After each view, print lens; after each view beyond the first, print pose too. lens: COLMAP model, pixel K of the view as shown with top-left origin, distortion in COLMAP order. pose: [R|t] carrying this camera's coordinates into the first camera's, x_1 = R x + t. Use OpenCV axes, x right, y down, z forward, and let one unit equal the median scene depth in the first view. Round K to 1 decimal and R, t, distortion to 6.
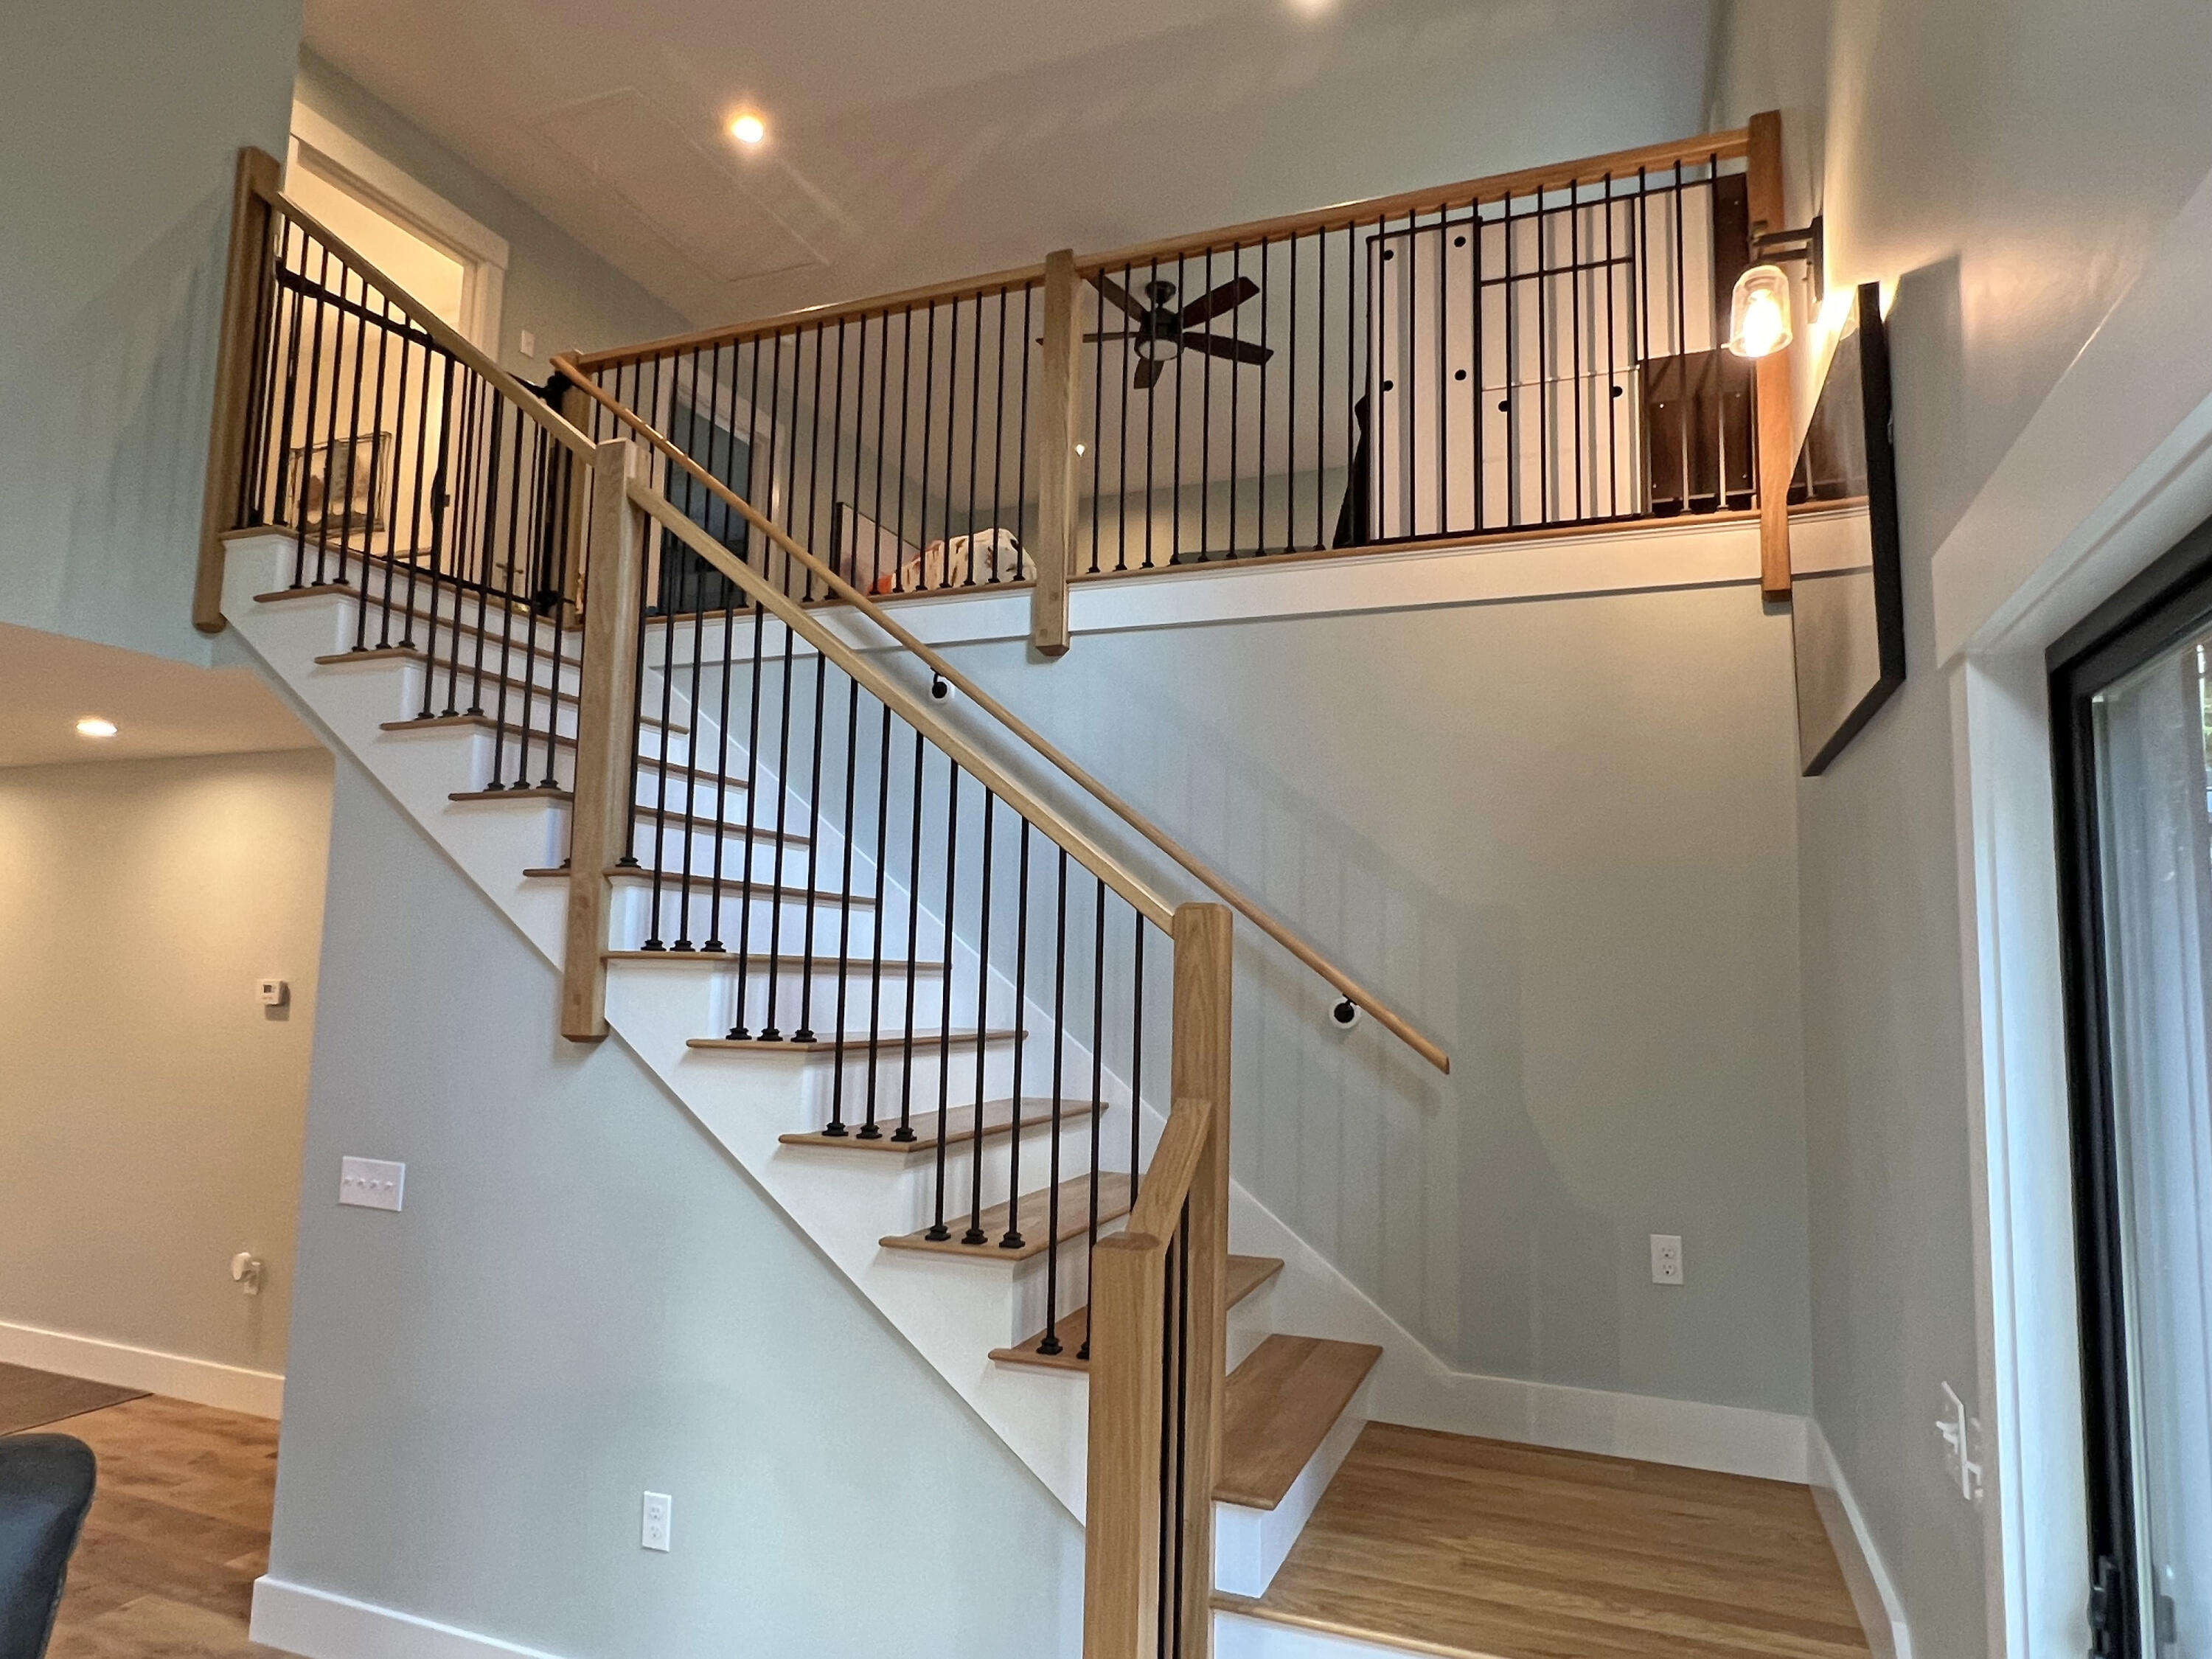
lens RADIAL K [[1321.8, 0, 1092.4], [0, 1321.8, 840.8], [0, 0, 1]] dist [-0.009445, 0.004714]
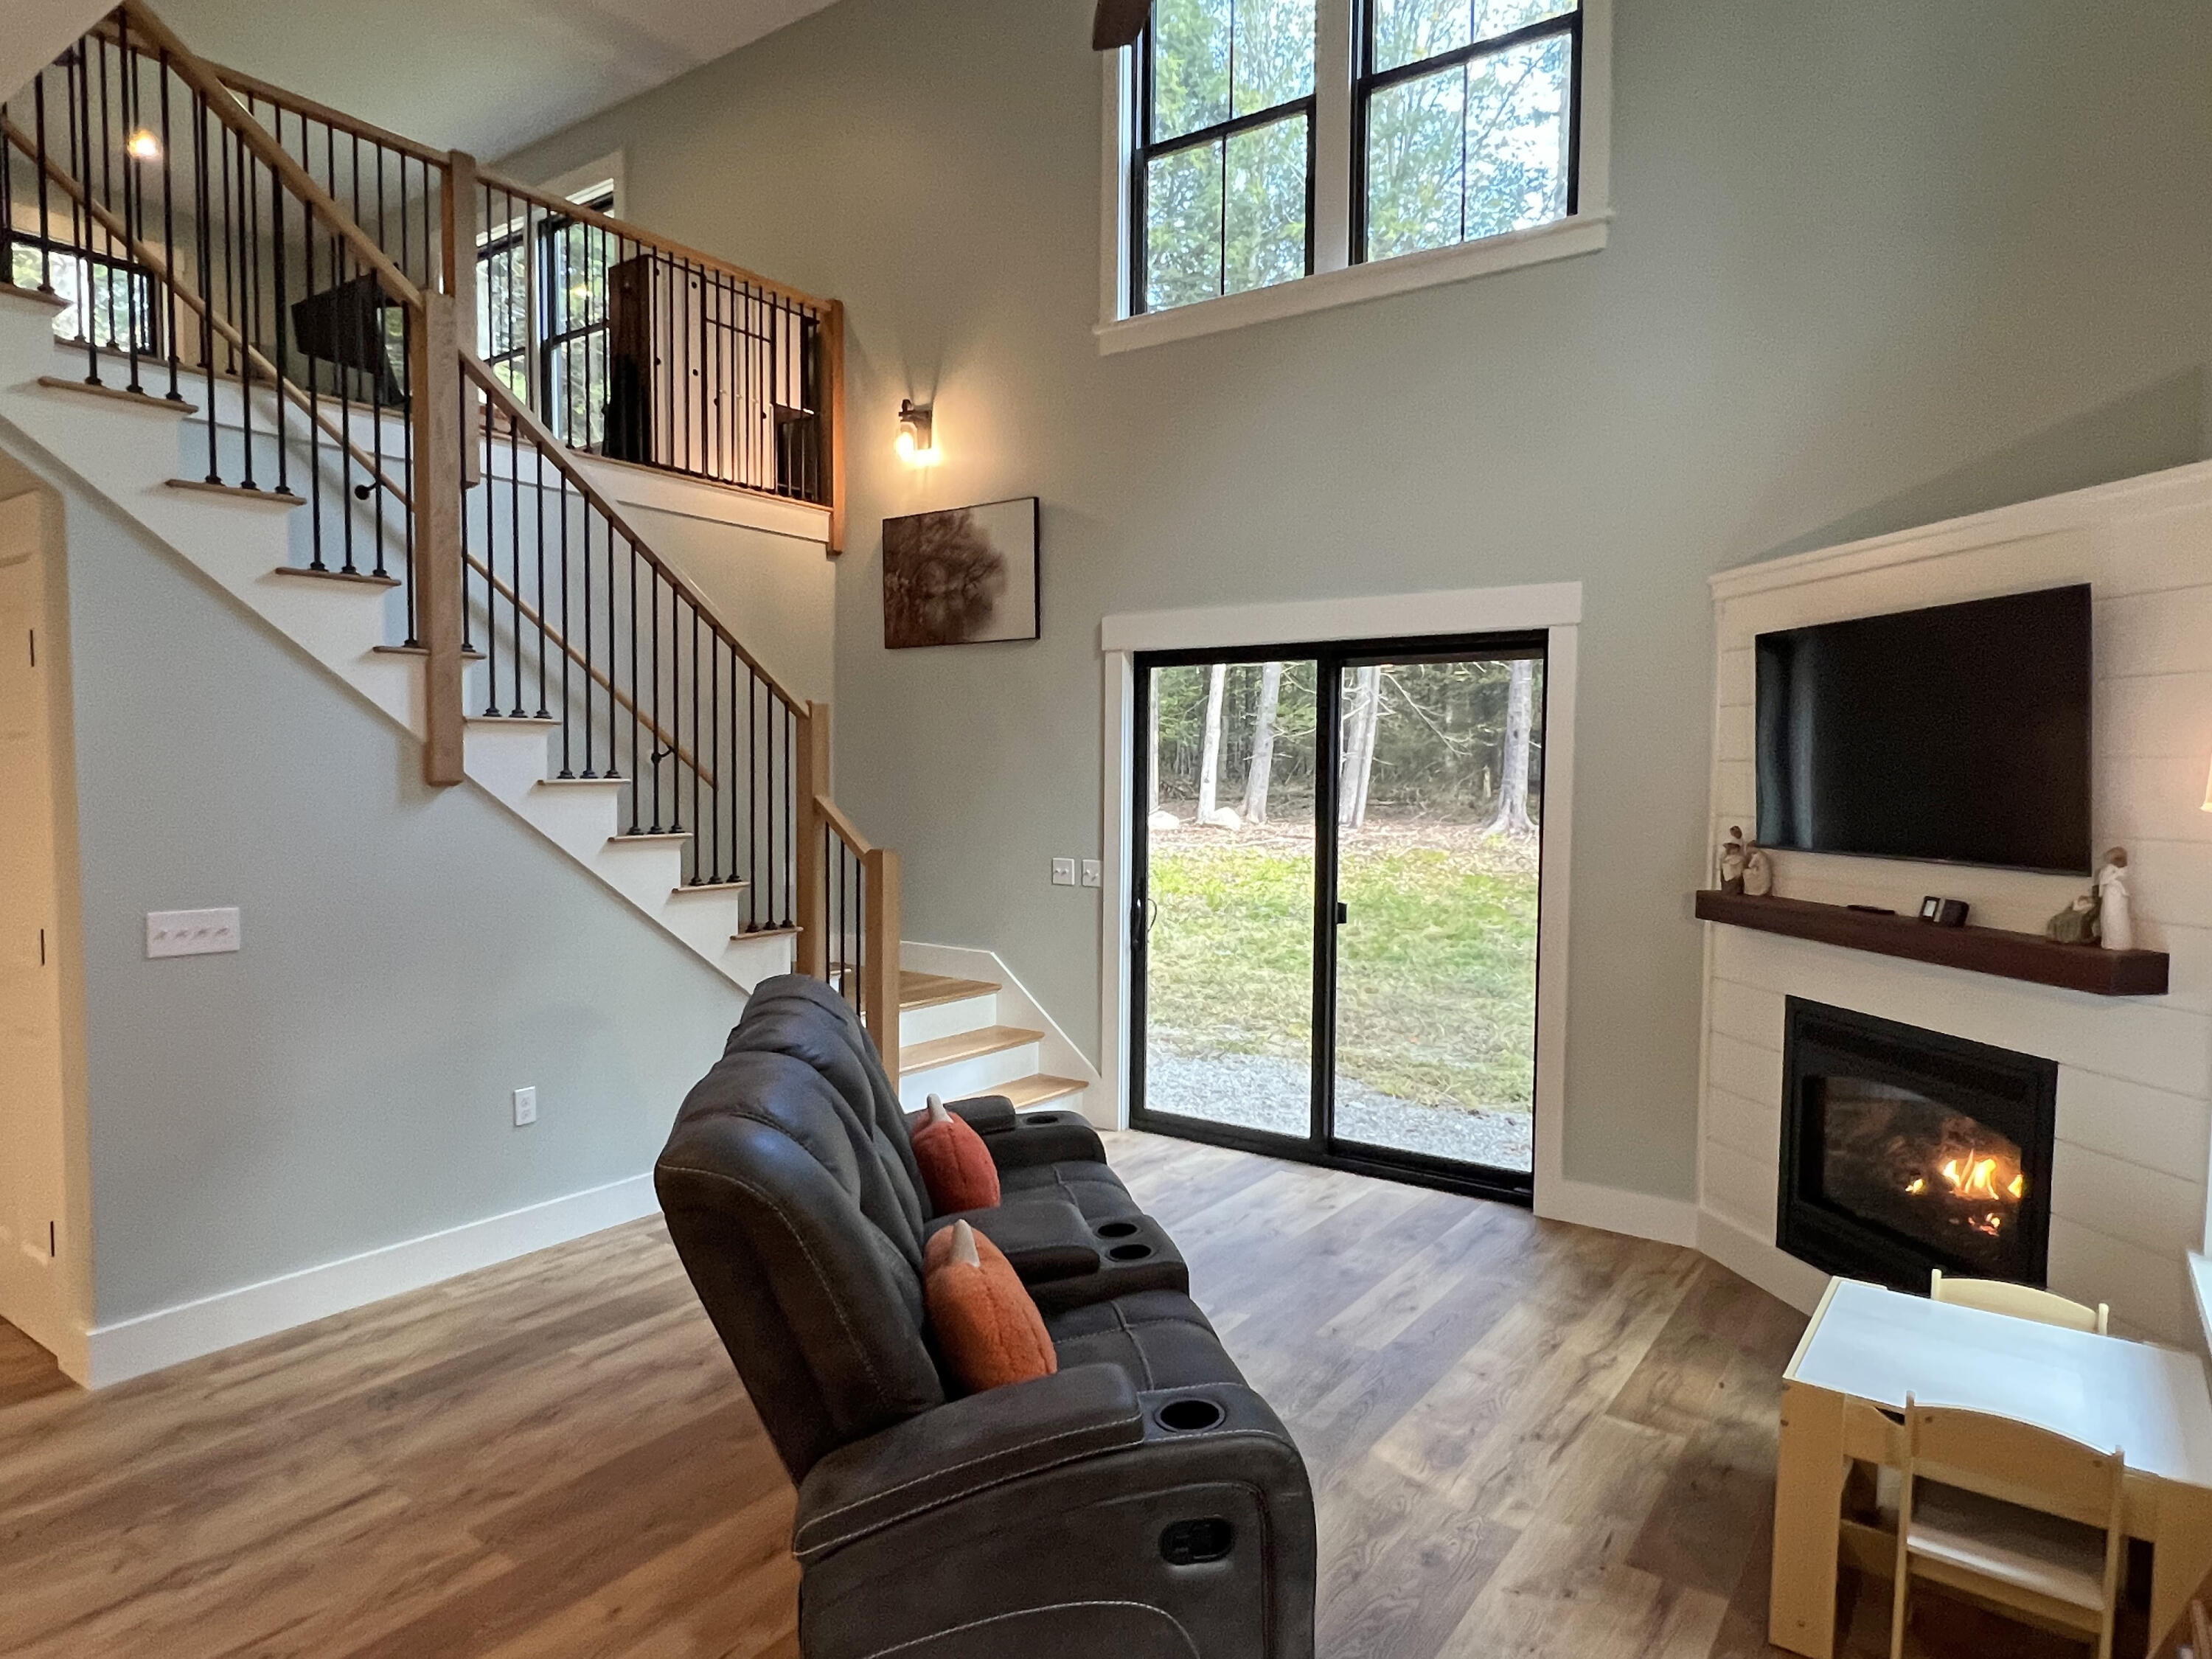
lens RADIAL K [[1321.8, 0, 1091.3], [0, 1321.8, 840.2], [0, 0, 1]] dist [-0.009445, 0.004714]
pose [[0.238461, -0.074569, 0.968285, -1.291028], [-0.102799, 0.989508, 0.101520, 0.007550], [-0.965696, -0.123748, 0.228293, 0.074631]]
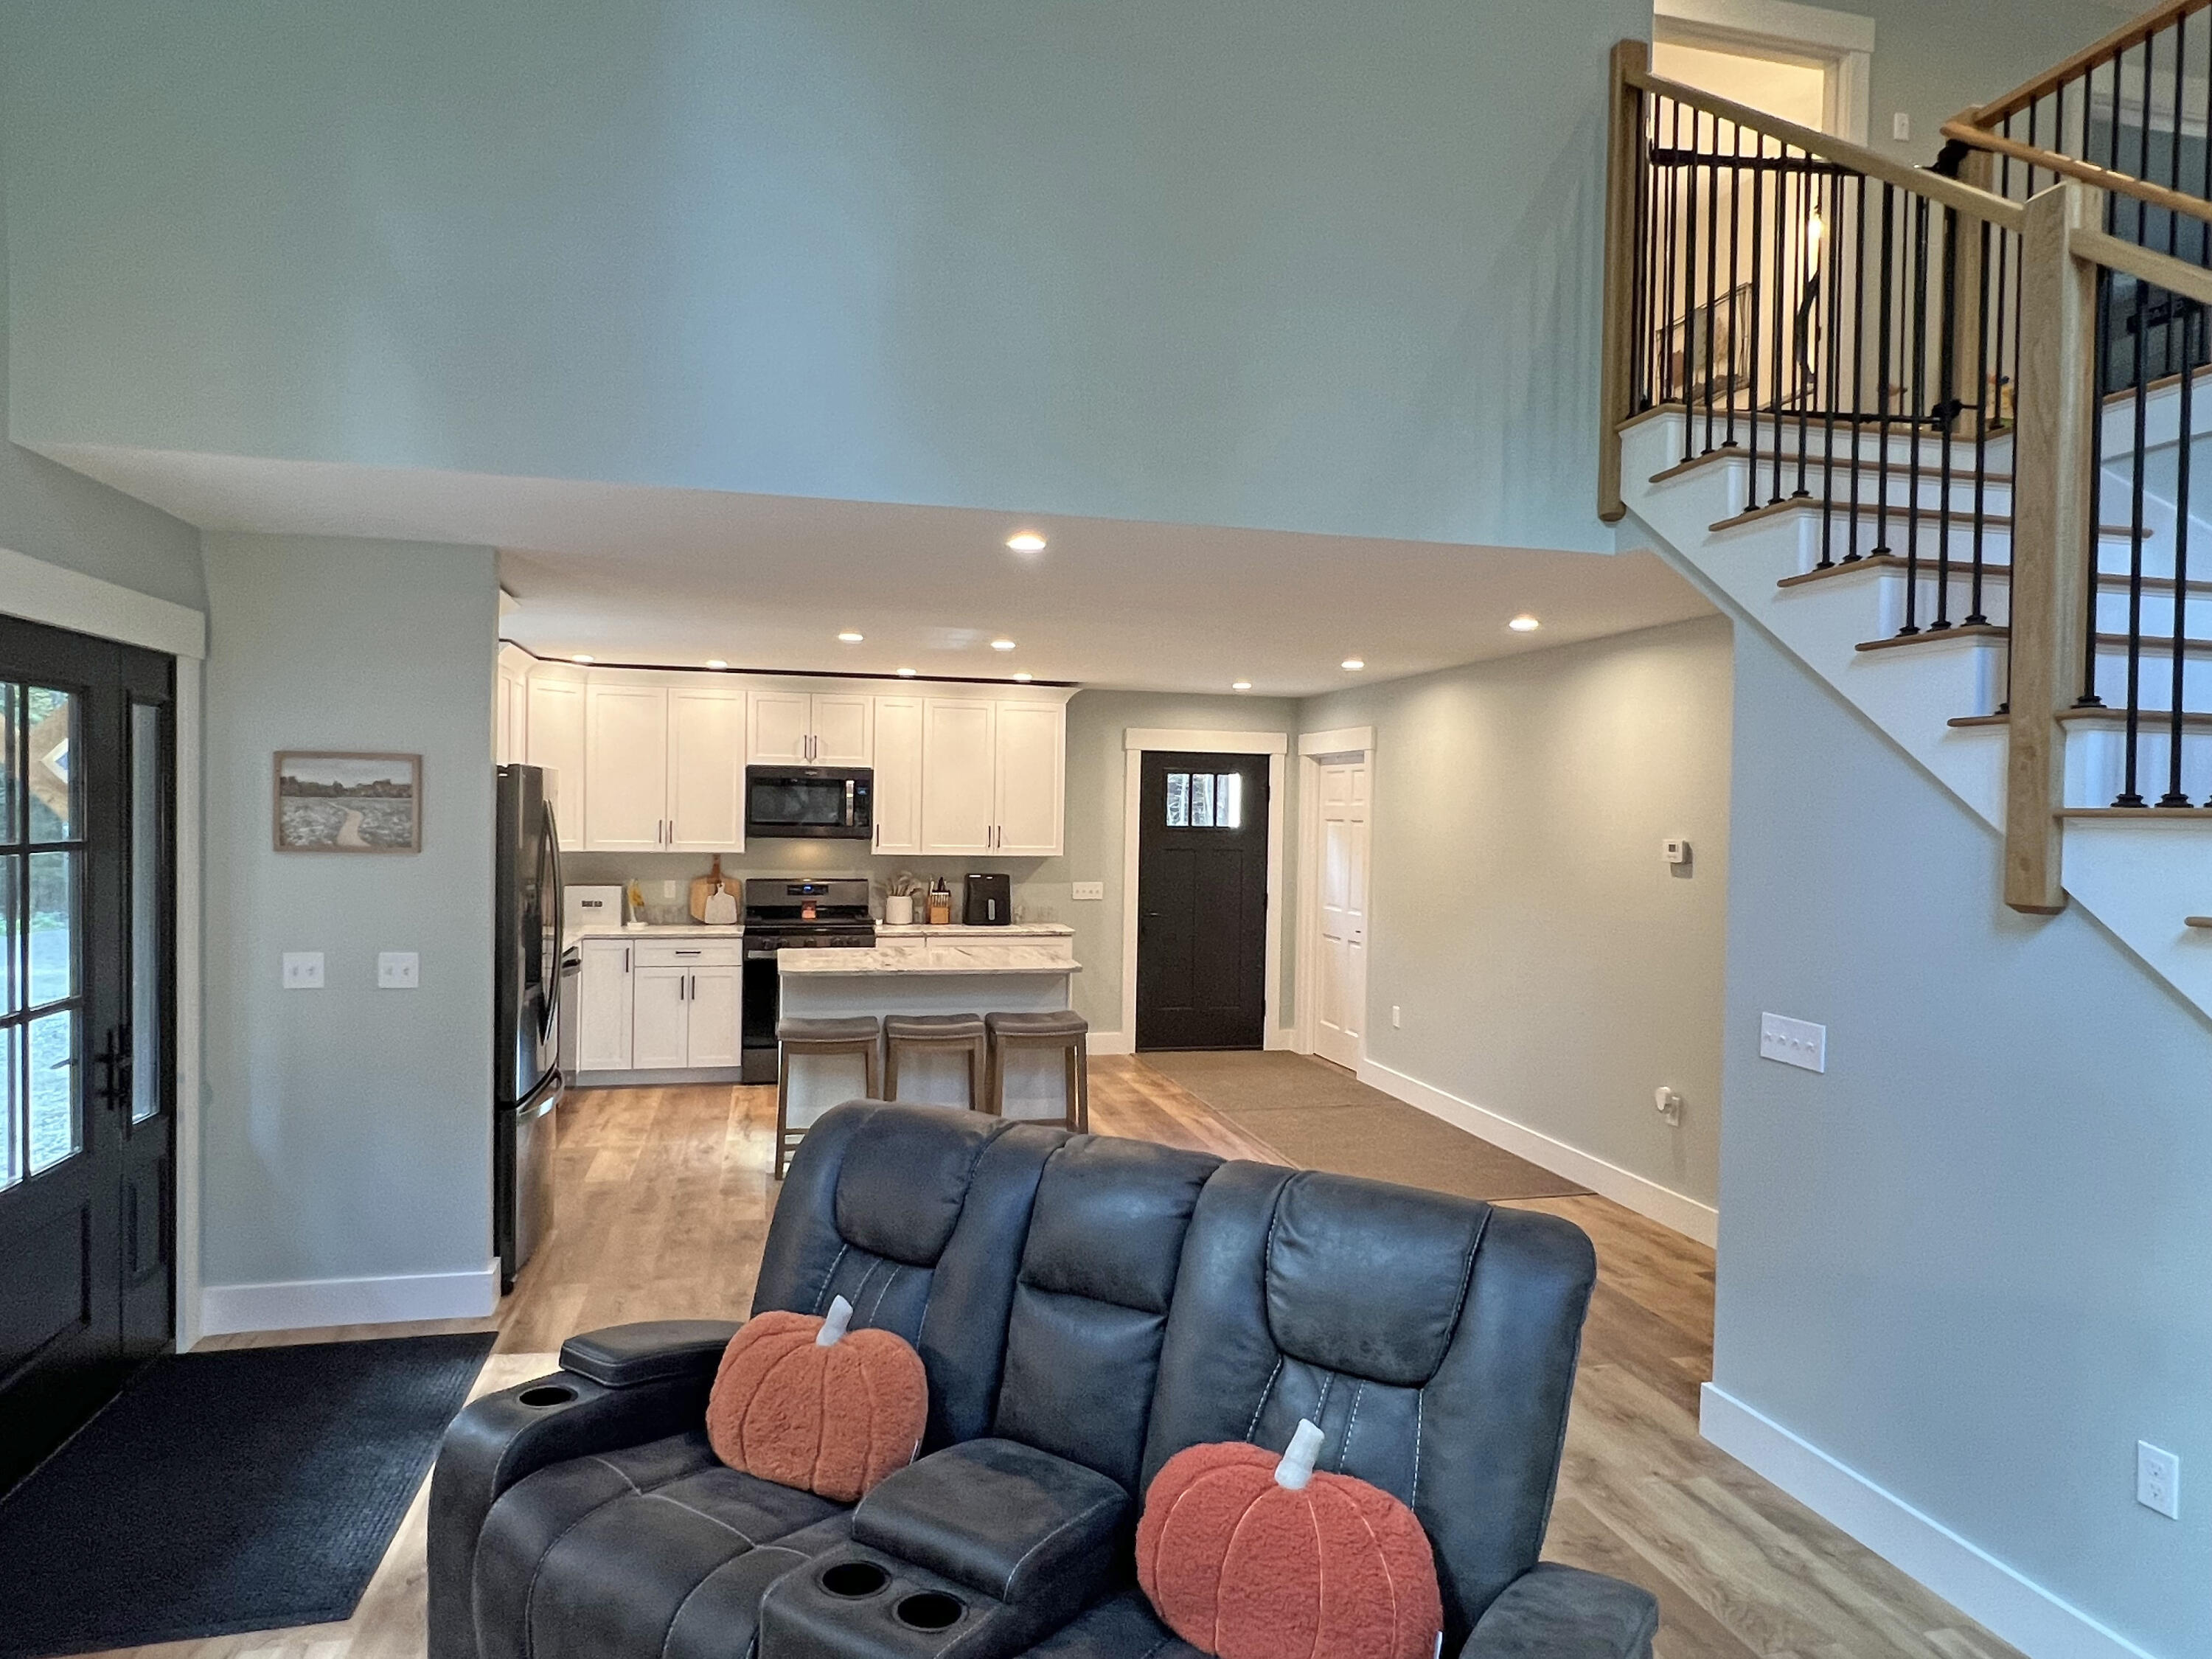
lens RADIAL K [[1321.8, 0, 1088.7], [0, 1321.8, 841.4], [0, 0, 1]] dist [-0.009445, 0.004714]
pose [[0.574056, 0.005235, -0.818799, -0.028871], [0.081702, 0.994623, 0.063640, -0.000479], [0.814730, -0.103431, 0.570541, 0.001867]]
